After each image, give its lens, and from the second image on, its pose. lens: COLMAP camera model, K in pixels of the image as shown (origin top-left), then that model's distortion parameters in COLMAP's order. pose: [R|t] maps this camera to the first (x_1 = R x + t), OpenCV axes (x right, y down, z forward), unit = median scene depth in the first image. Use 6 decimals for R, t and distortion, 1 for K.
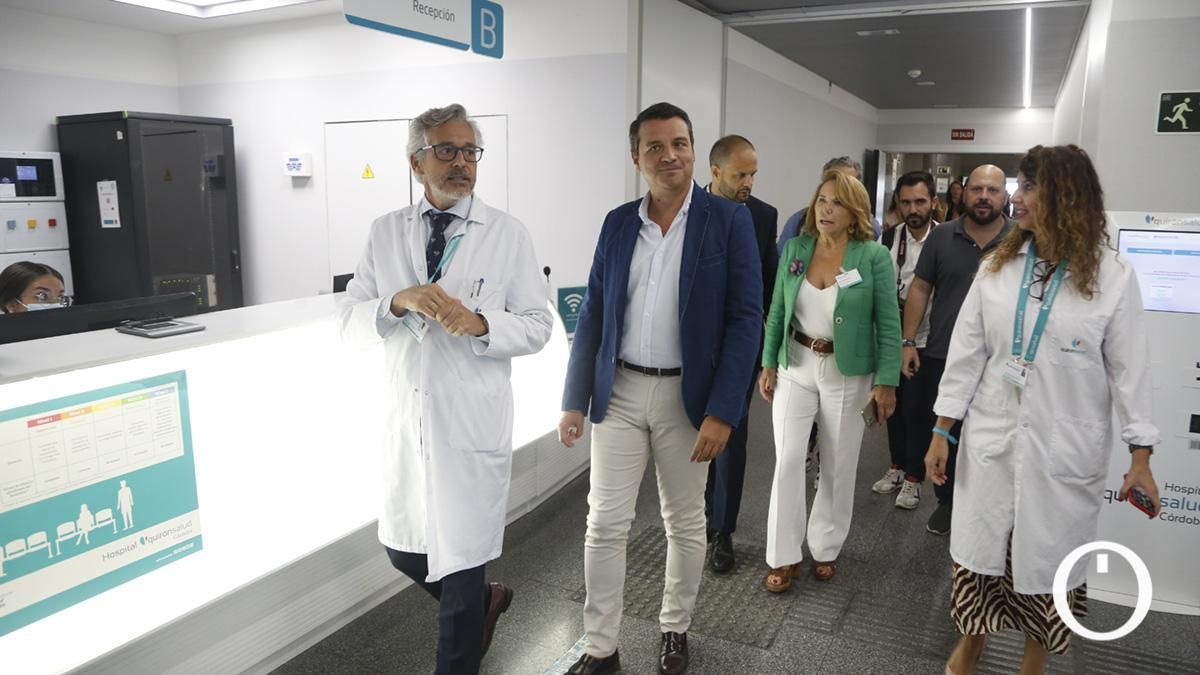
lens RADIAL K [[818.1, 0, 600.0], [0, 818.1, 337.5], [0, 0, 1]] dist [-0.097244, 0.057015]
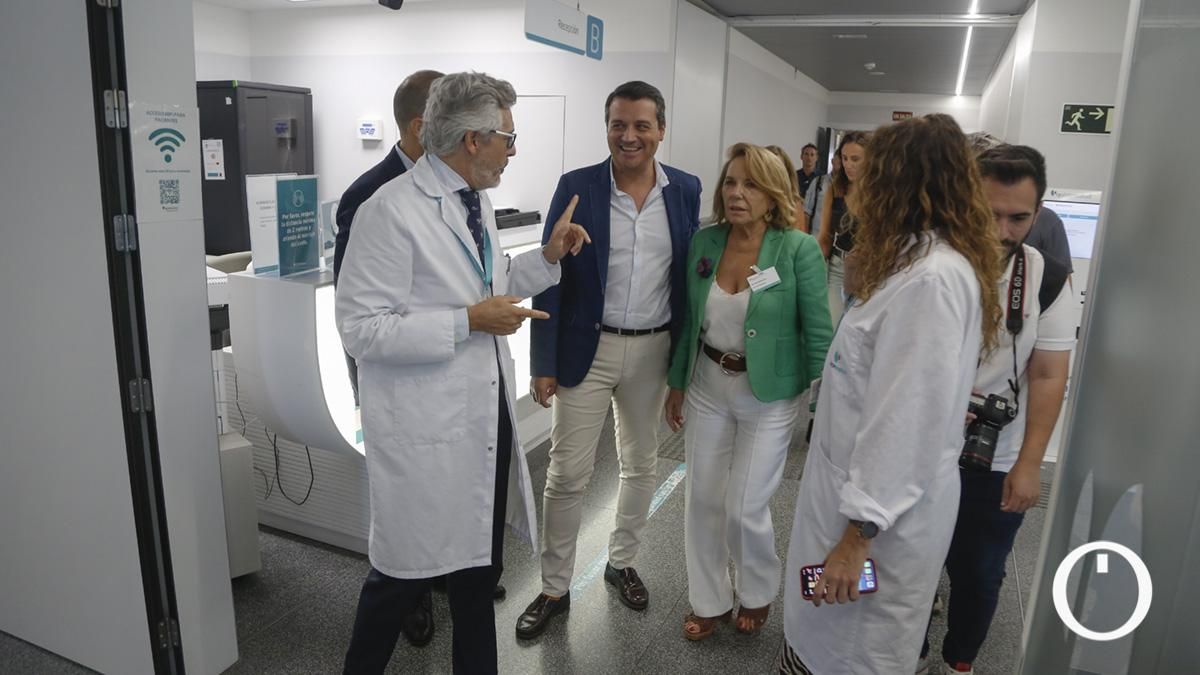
lens RADIAL K [[818.1, 0, 600.0], [0, 818.1, 337.5], [0, 0, 1]] dist [-0.097244, 0.057015]
pose [[0.995743, 0.007357, 0.091877, -0.154238], [-0.011254, 0.999055, 0.041970, 0.036596], [-0.091481, -0.042825, 0.994885, -0.225116]]
